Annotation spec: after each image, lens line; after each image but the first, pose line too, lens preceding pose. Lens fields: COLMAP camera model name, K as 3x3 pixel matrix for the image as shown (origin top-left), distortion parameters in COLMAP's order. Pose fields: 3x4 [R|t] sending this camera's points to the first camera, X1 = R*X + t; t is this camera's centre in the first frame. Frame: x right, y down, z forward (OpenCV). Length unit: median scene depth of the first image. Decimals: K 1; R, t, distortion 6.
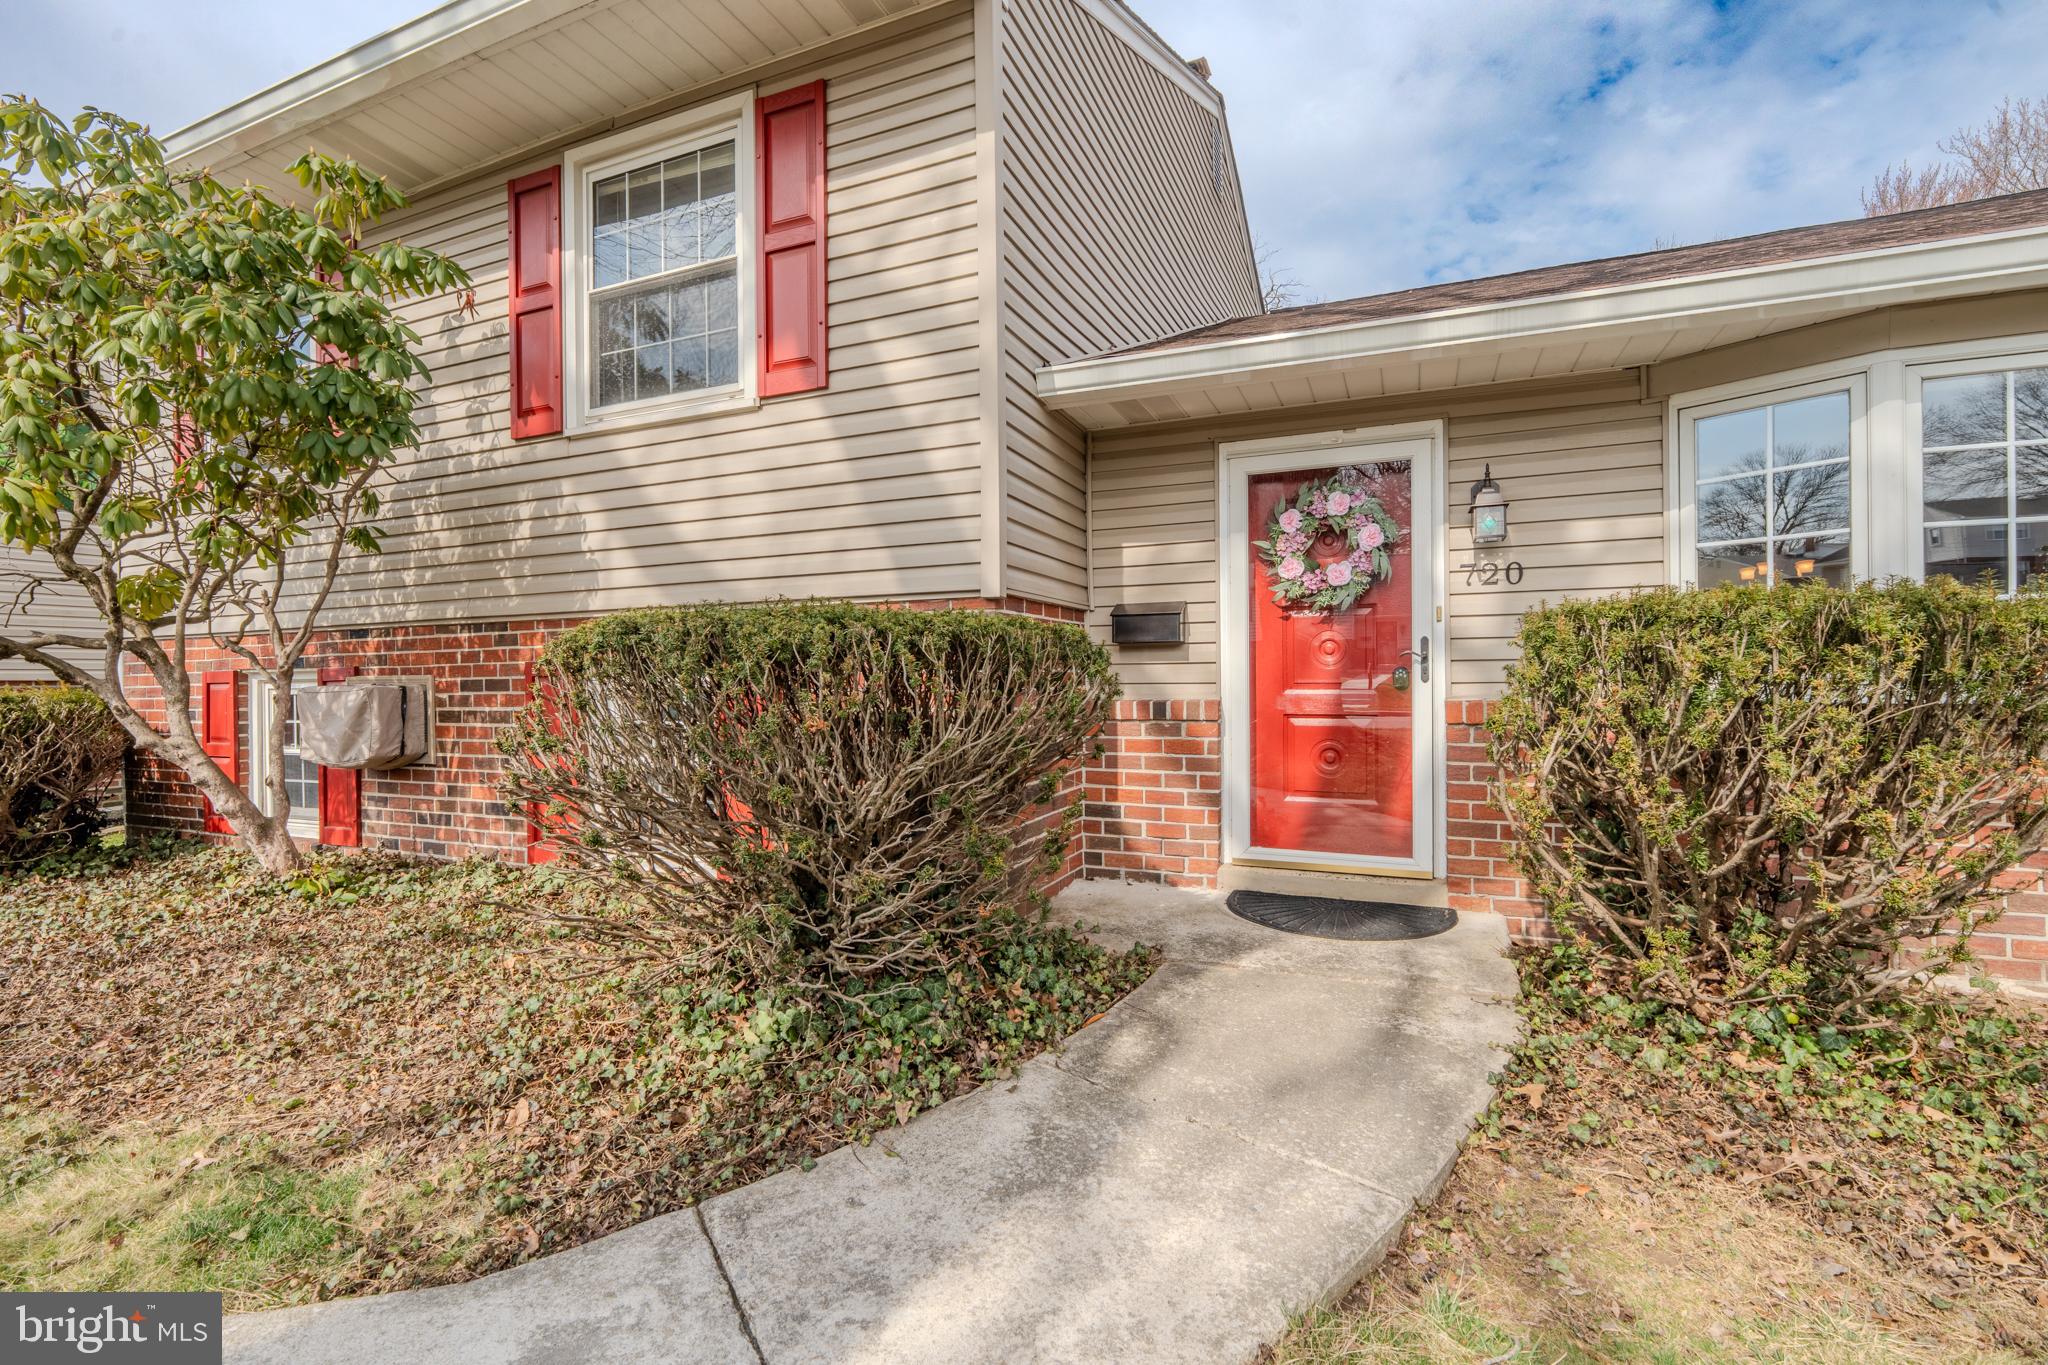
lens RADIAL K [[886.9, 0, 1032.2], [0, 886.9, 679.4], [0, 0, 1]] dist [-0.003169, 0.000188]
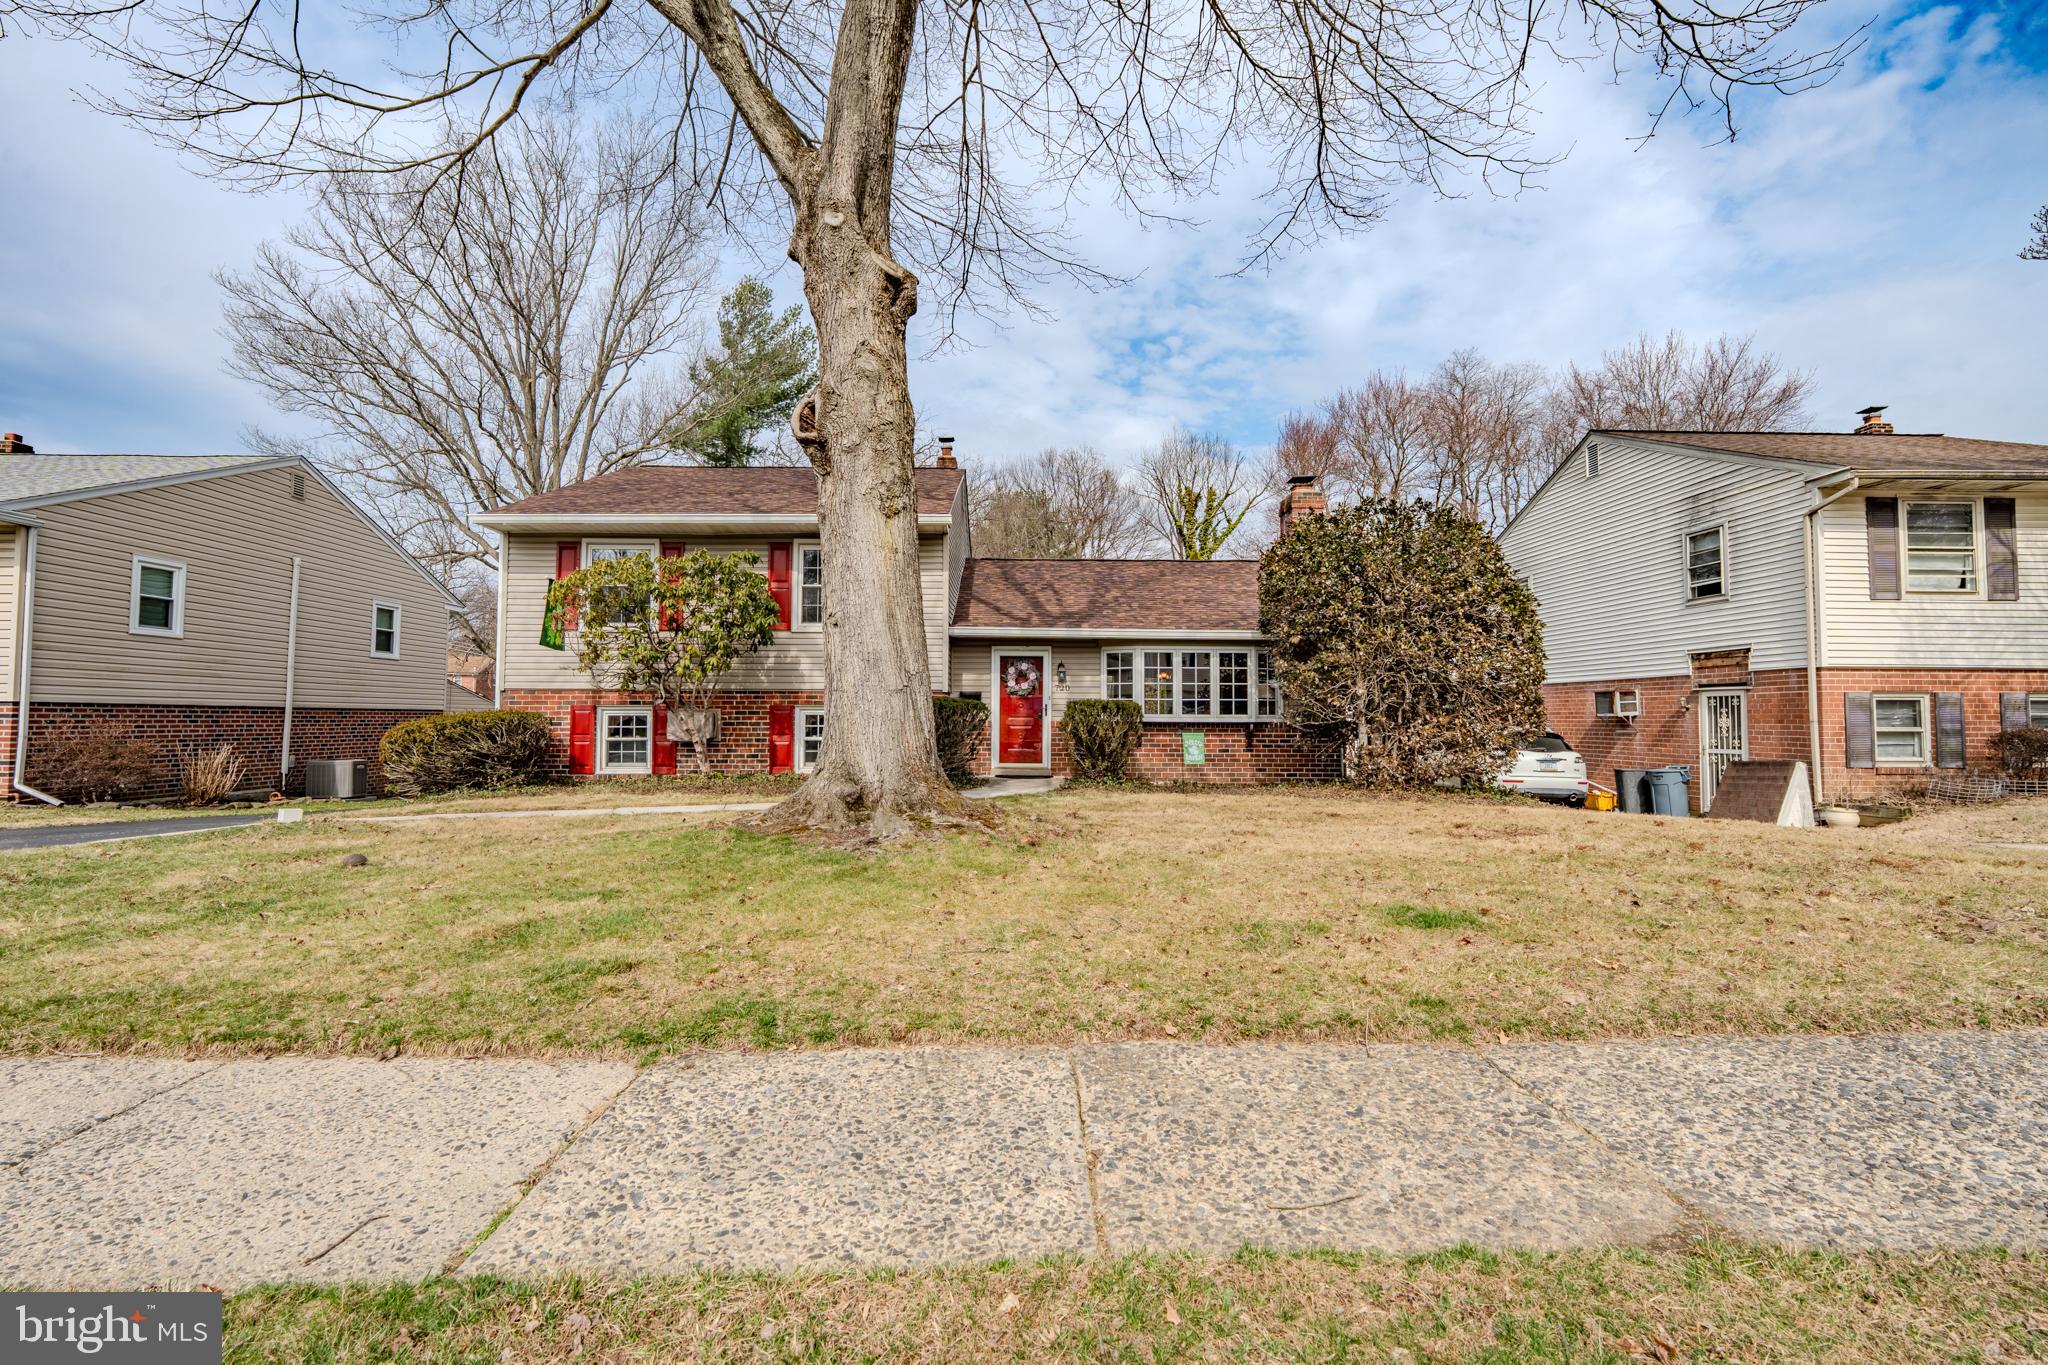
lens RADIAL K [[886.9, 0, 1019.6], [0, 886.9, 679.3], [0, 0, 1]] dist [-0.003169, 0.000188]
pose [[0.906743, 0.033713, 0.420333, -1.158403], [-0.015462, 0.998787, -0.046754, 0.021163], [-0.421400, 0.035894, 0.906164, -2.201887]]
